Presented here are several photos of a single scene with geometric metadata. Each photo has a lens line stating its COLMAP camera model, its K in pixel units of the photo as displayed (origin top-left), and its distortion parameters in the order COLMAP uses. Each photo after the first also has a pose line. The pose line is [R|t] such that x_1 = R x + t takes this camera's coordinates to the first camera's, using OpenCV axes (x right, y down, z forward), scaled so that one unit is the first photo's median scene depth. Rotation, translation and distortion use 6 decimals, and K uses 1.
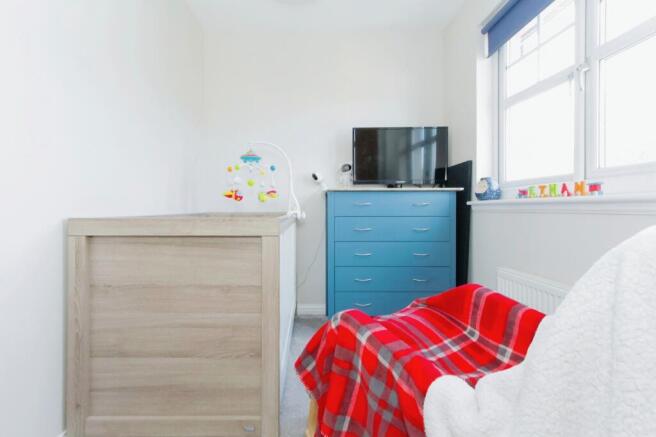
lens RADIAL K [[308.0, 0, 327.0], [0, 308.0, 209.0], [0, 0, 1]] dist [-0.001040, -0.000249]
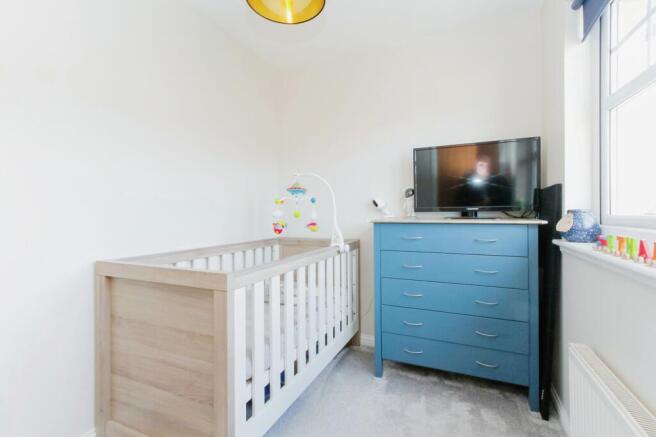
lens RADIAL K [[308.9, 0, 328.0], [0, 308.9, 218.5], [0, 0, 1]] dist [0.002892, 0.000287]
pose [[0.916354, 0.006039, -0.400323, 0.266742], [-0.006228, 0.999980, 0.000830, -0.075077], [0.400320, 0.001733, 0.916374, 0.103883]]
